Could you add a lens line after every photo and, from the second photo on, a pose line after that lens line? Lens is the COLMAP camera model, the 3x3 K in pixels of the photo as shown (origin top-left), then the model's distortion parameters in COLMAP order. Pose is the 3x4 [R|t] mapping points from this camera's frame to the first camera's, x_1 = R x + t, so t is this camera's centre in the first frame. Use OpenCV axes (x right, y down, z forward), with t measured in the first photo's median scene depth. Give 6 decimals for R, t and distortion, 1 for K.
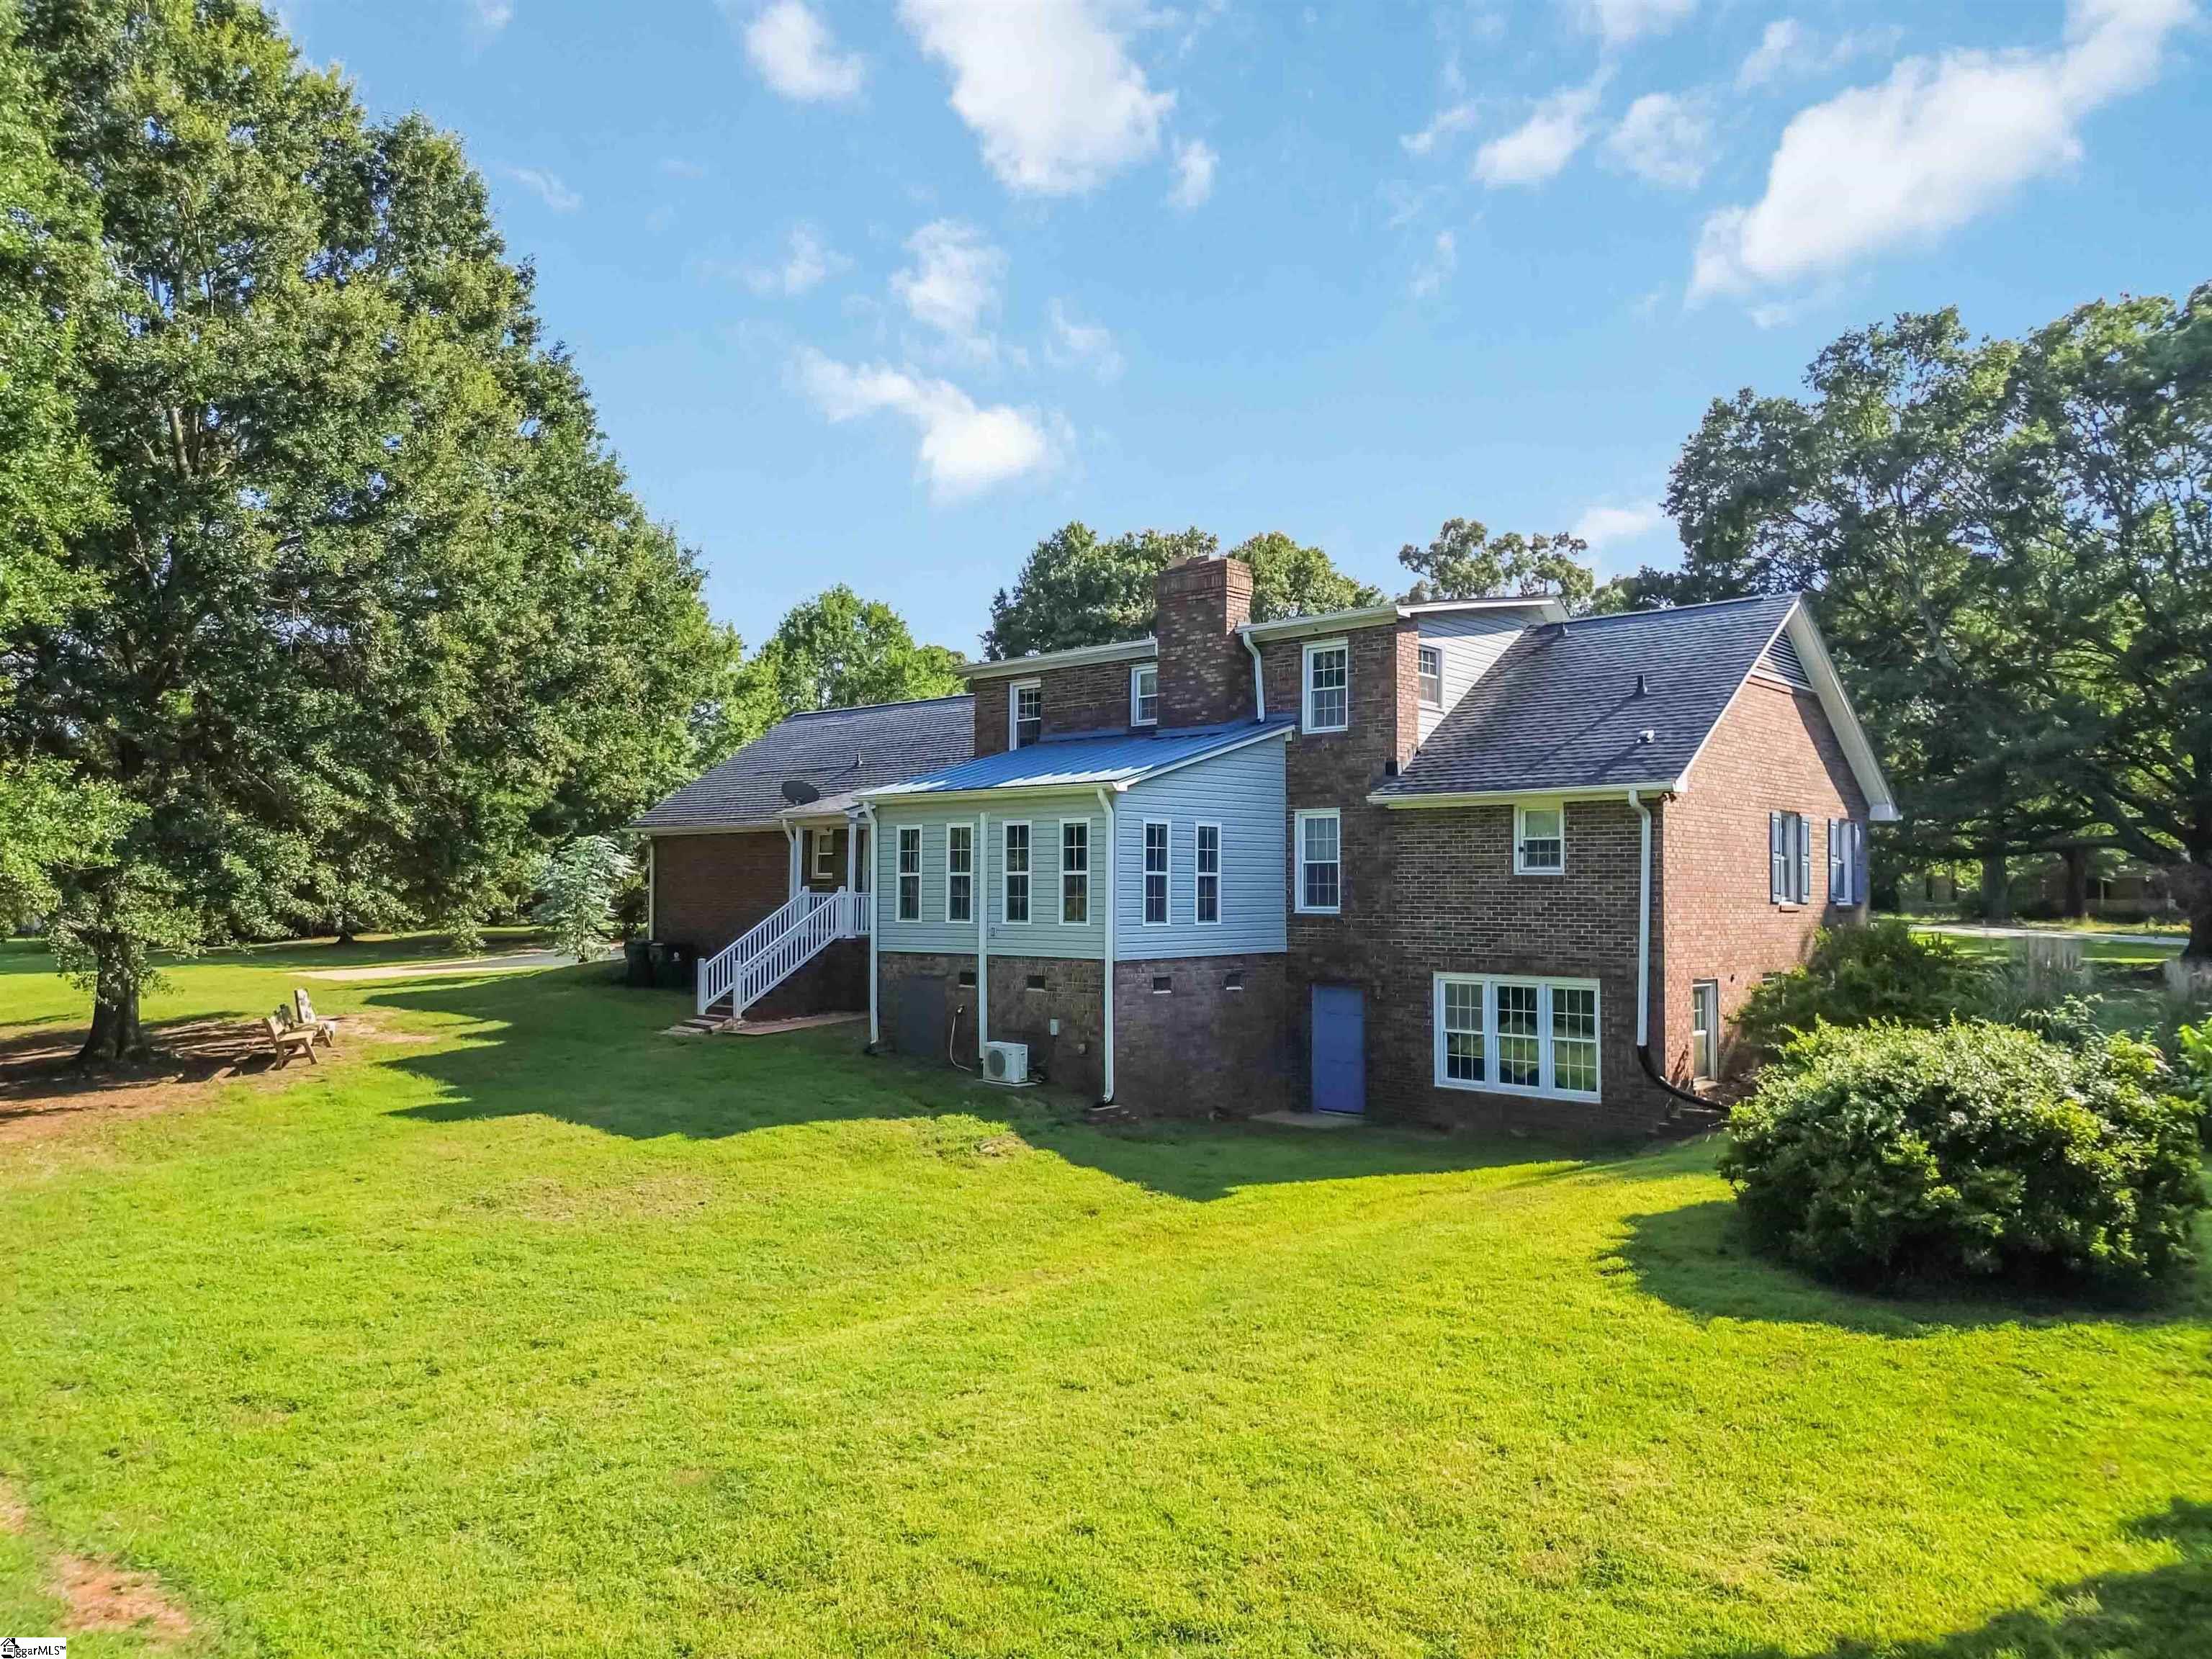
lens RADIAL K [[1571.2, 0, 1109.9], [0, 1571.2, 823.7], [0, 0, 1]] dist [0.069762, -0.064446]
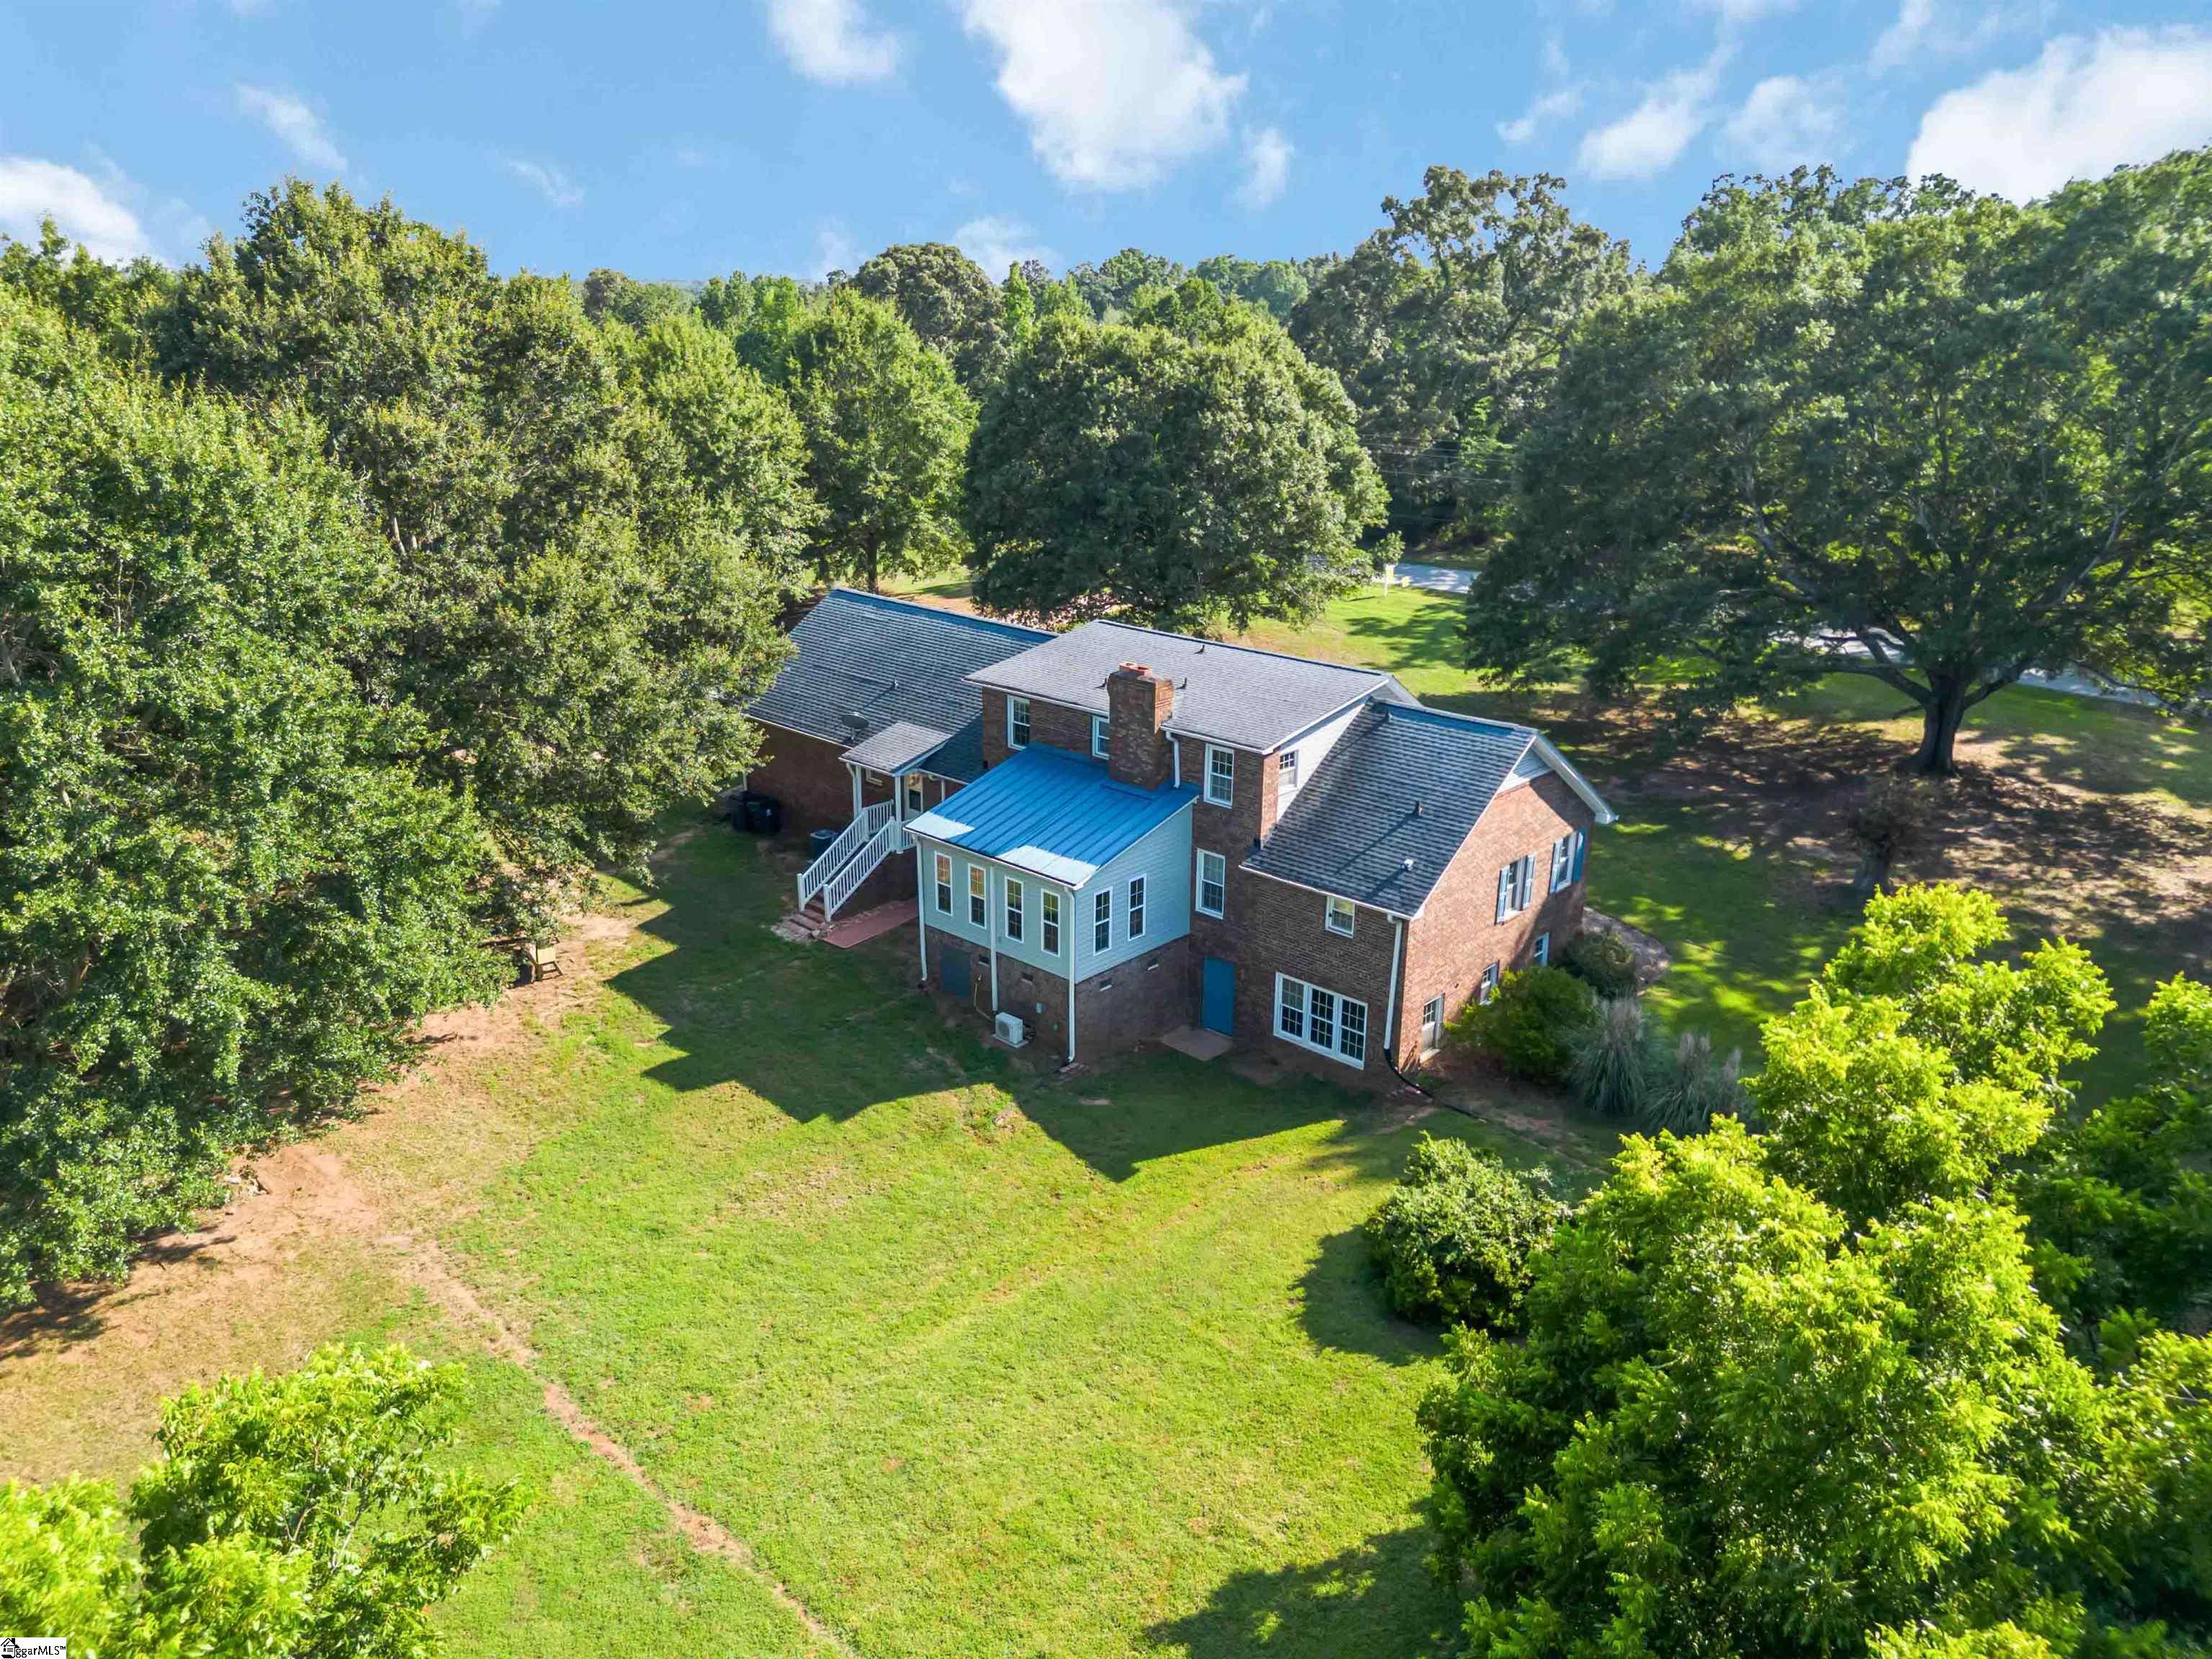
lens RADIAL K [[1571.2, 0, 1109.9], [0, 1571.2, 823.7], [0, 0, 1]] dist [0.069762, -0.064446]
pose [[0.999977, 0.006610, -0.001531, 0.038109], [-0.005593, 0.930797, 0.365494, -0.624740], [0.003841, -0.365477, 0.930812, -0.428961]]
